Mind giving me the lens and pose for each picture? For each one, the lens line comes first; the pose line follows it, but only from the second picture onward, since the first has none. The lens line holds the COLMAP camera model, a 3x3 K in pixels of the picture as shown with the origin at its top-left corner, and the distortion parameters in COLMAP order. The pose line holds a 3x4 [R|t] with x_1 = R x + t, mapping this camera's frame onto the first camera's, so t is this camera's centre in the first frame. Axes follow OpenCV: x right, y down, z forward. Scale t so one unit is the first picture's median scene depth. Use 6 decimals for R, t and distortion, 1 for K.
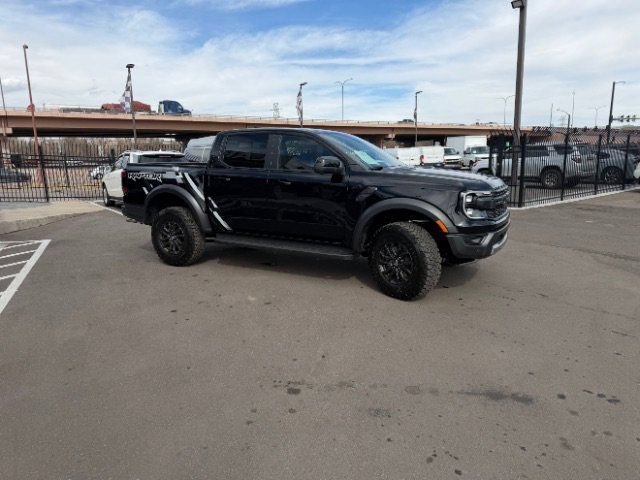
lens RADIAL K [[450.0, 0, 317.2], [0, 450.0, 245.5], [0, 0, 1]] dist [0.027300, -0.034271]
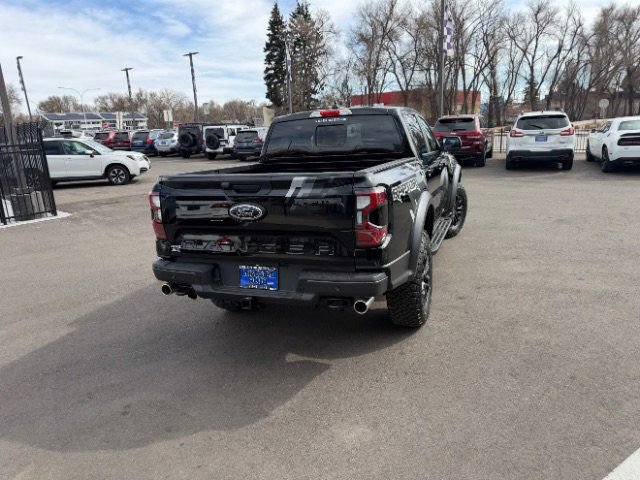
lens RADIAL K [[450.0, 0, 317.7], [0, 450.0, 245.5], [0, 0, 1]] dist [0.027300, -0.034271]
pose [[-0.134197, -0.228674, 0.964209, -0.932353], [0.244790, 0.935206, 0.255865, -0.265422], [-0.960244, 0.270365, -0.069524, 1.232798]]
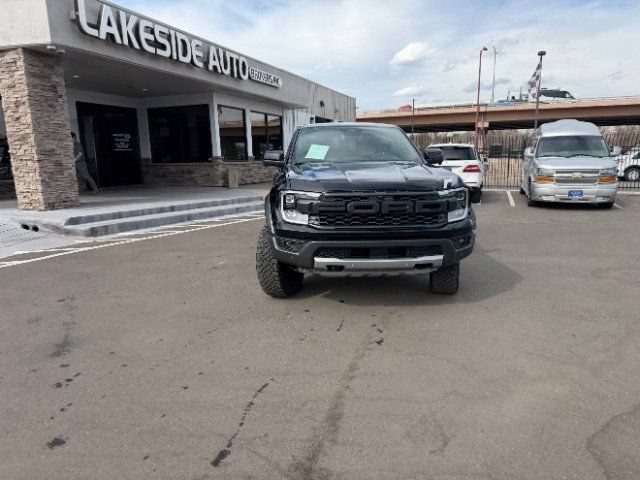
lens RADIAL K [[450.0, 0, 319.2], [0, 450.0, 243.6], [0, 0, 1]] dist [0.027300, -0.034271]
pose [[0.542173, 0.170970, -0.822689, 0.842208], [-0.157259, 0.982427, 0.100530, -0.086535], [0.825420, 0.074871, 0.559532, 0.413383]]
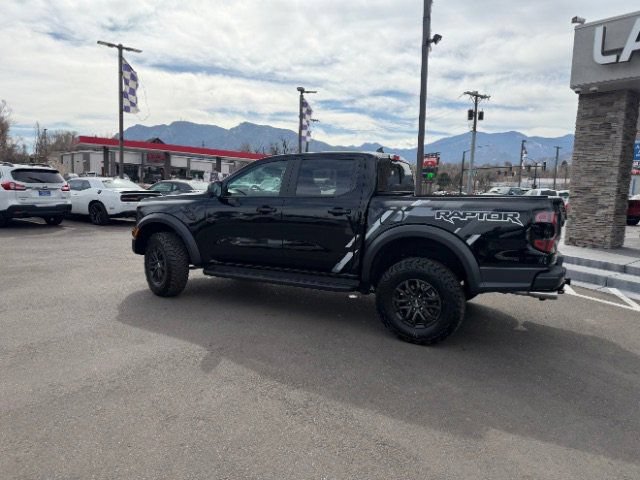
lens RADIAL K [[450.0, 0, 315.9], [0, 450.0, 239.2], [0, 0, 1]] dist [0.027300, -0.034271]
pose [[-0.999514, -0.012122, -0.028729, 0.003235], [-0.020379, 0.951289, 0.307626, -0.389180], [0.023601, 0.308062, -0.951073, 1.990321]]
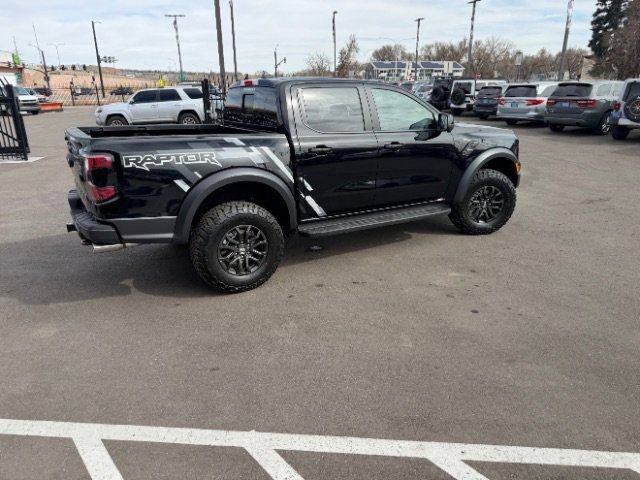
lens RADIAL K [[450.0, 0, 318.9], [0, 450.0, 246.1], [0, 0, 1]] dist [0.027300, -0.034271]
pose [[0.496537, -0.276172, 0.822910, -0.838517], [0.169766, 0.960625, 0.219954, -0.154184], [-0.851253, 0.030487, 0.523870, 0.600601]]
